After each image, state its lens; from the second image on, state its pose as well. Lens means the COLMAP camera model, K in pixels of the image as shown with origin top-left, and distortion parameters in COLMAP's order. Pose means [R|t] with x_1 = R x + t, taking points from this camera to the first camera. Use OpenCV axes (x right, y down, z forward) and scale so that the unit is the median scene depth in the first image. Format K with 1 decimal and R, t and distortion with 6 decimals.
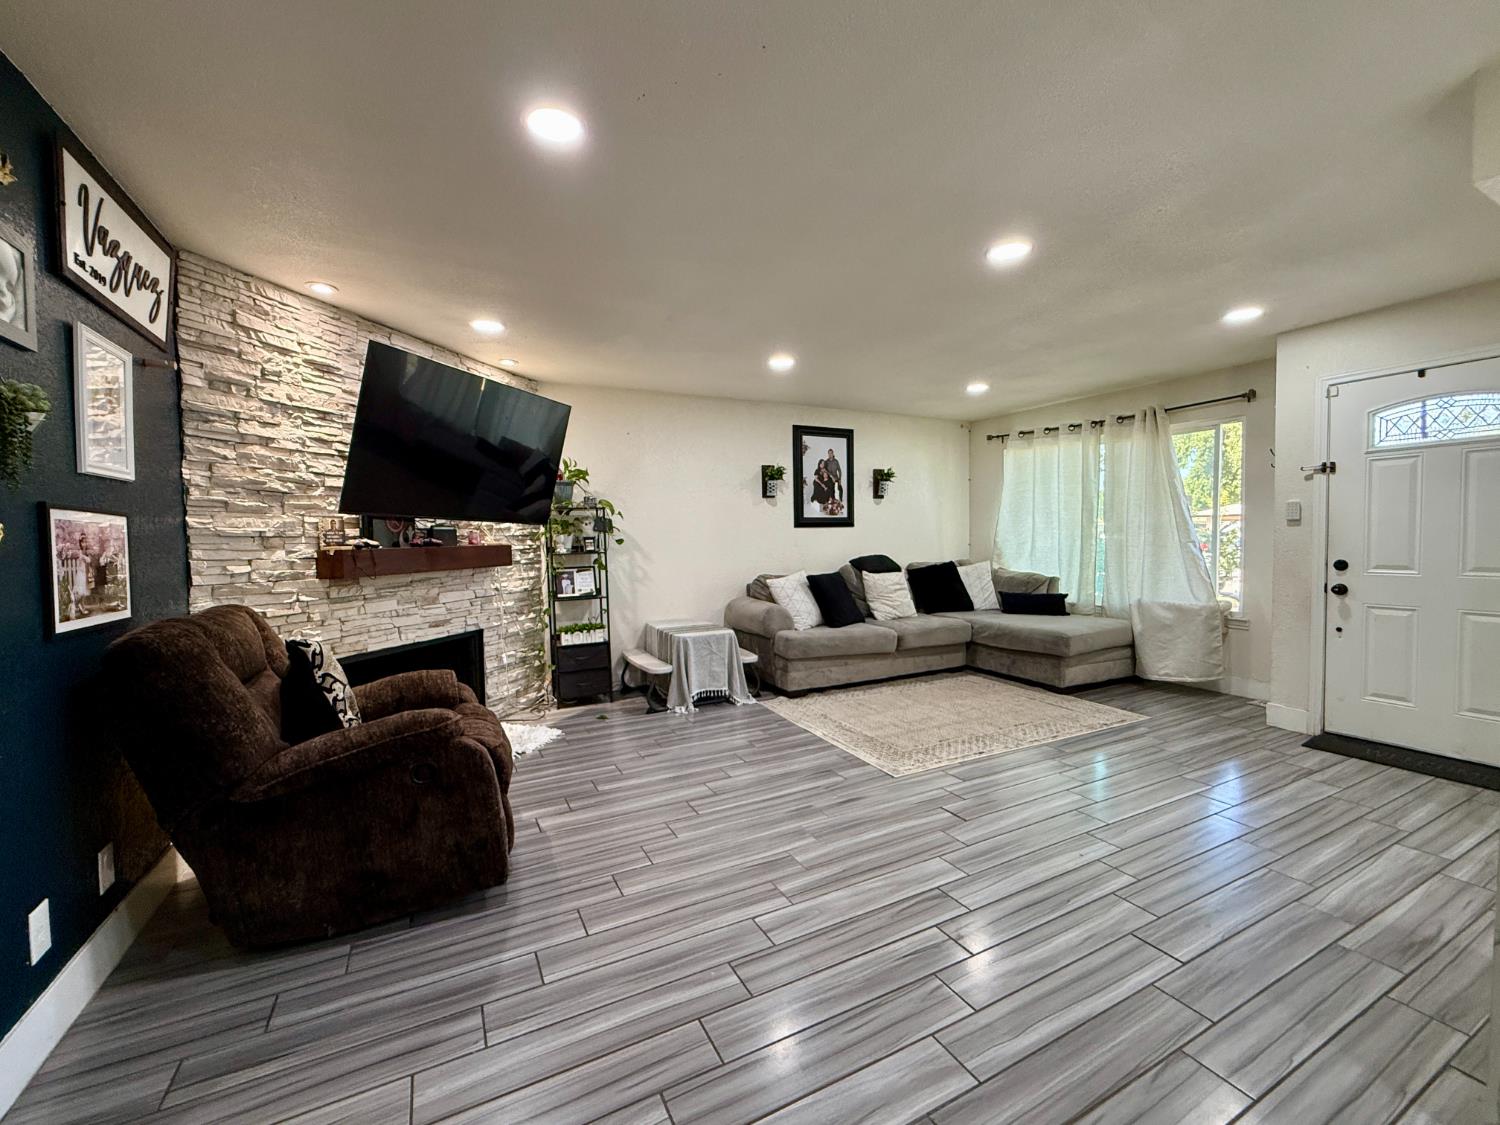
lens RADIAL K [[599.0, 0, 764.3], [0, 599.0, 571.1], [0, 0, 1]] dist [-0.001852, 0.000780]
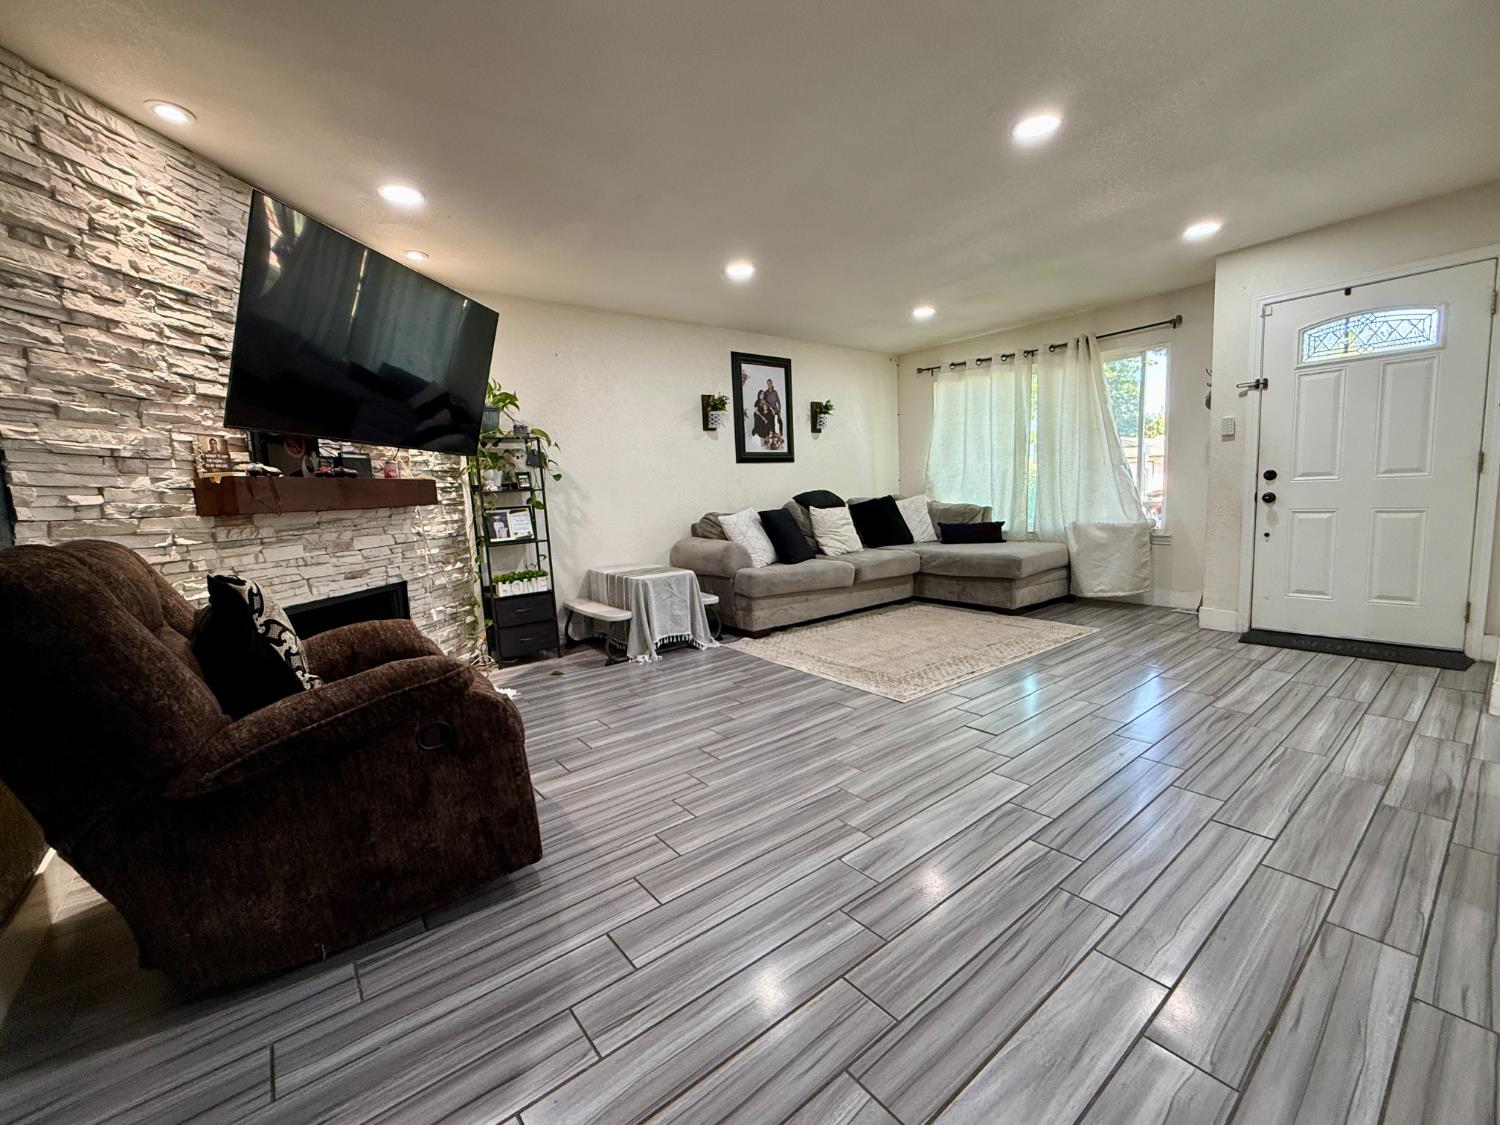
lens RADIAL K [[599.0, 0, 759.3], [0, 599.0, 565.3], [0, 0, 1]] dist [-0.001852, 0.000780]
pose [[0.982191, -0.051275, 0.180754, -0.158603], [0.039984, 0.997047, 0.065567, 0.046760], [-0.183583, -0.057172, 0.981340, 0.098827]]
